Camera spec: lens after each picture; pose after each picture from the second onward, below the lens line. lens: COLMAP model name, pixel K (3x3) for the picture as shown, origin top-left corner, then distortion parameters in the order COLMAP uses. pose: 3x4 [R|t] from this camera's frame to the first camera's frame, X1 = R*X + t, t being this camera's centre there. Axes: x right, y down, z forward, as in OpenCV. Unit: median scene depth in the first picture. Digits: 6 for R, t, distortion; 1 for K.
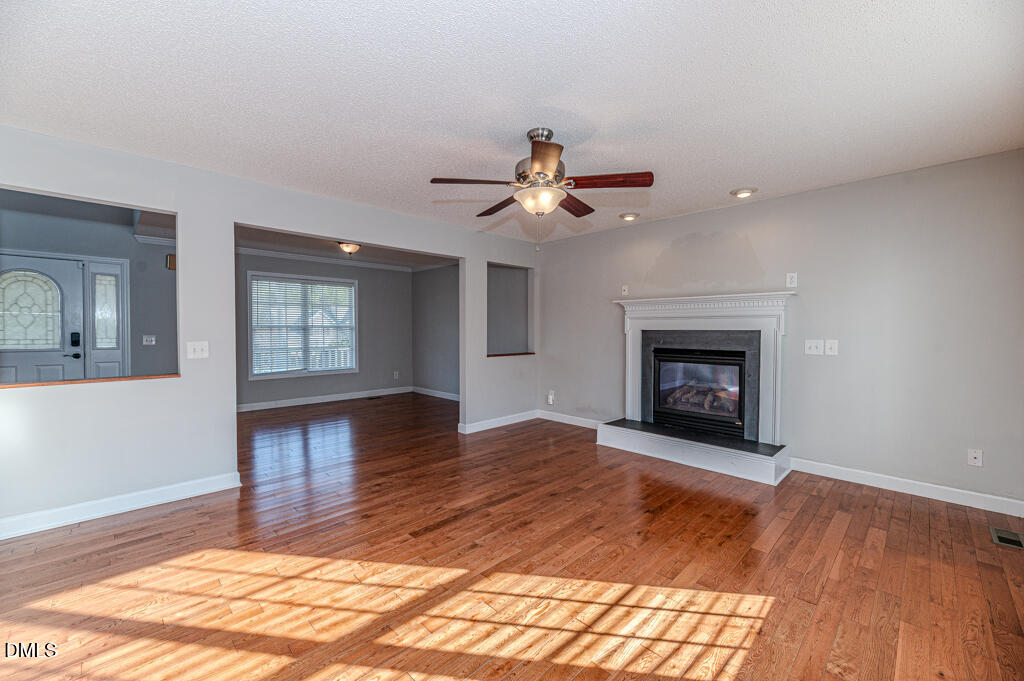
lens RADIAL K [[404.5, 0, 509.7], [0, 404.5, 339.3], [0, 0, 1]] dist [0.001513, 0.000377]
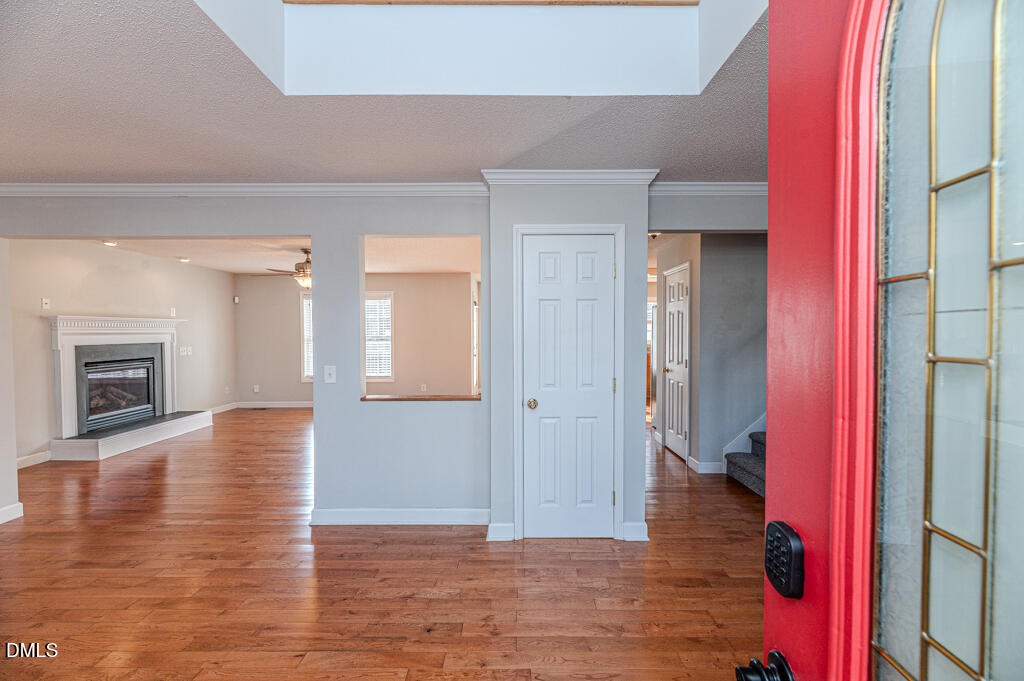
lens RADIAL K [[404.5, 0, 509.7], [0, 404.5, 339.3], [0, 0, 1]] dist [0.001513, 0.000377]
pose [[-0.712278, -0.016348, 0.701707, -1.424461], [0.017155, 0.999025, 0.040687, -0.075204], [-0.701688, 0.041018, -0.711303, 1.173488]]
